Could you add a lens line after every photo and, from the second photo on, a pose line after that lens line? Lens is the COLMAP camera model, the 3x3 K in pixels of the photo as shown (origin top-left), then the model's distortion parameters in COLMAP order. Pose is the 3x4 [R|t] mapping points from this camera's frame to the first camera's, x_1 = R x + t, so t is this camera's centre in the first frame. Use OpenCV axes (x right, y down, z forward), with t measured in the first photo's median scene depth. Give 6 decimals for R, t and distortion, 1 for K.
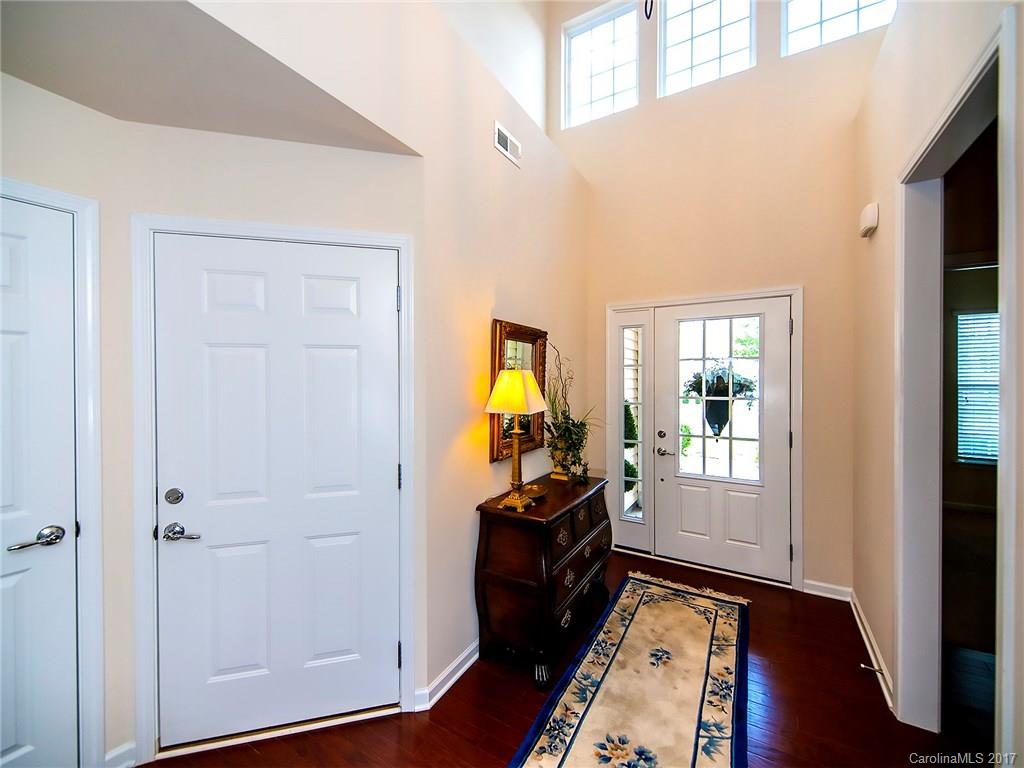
lens RADIAL K [[425.1, 0, 505.9], [0, 425.1, 371.1], [0, 0, 1]] dist [0.021595, -0.011588]
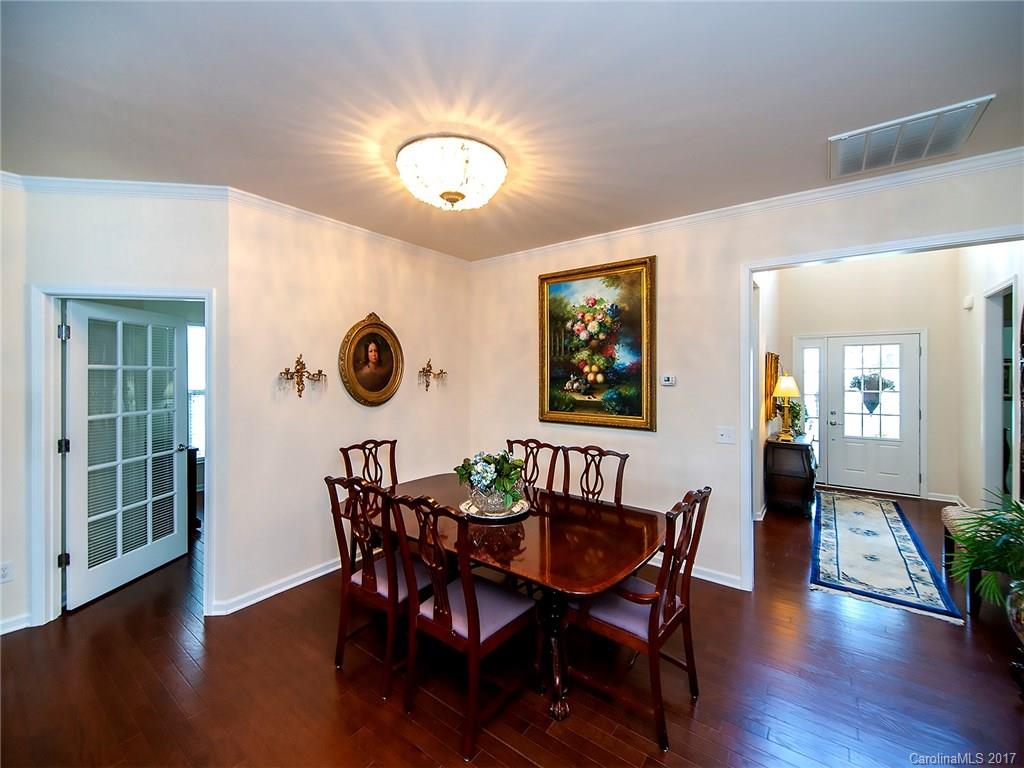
lens RADIAL K [[425.1, 0, 505.9], [0, 425.1, 371.1], [0, 0, 1]] dist [0.021595, -0.011588]
pose [[0.994044, -0.000990, -0.108978, -0.787746], [0.000501, 0.999990, -0.004513, -0.011142], [0.108982, 0.004431, 0.994034, -0.890224]]
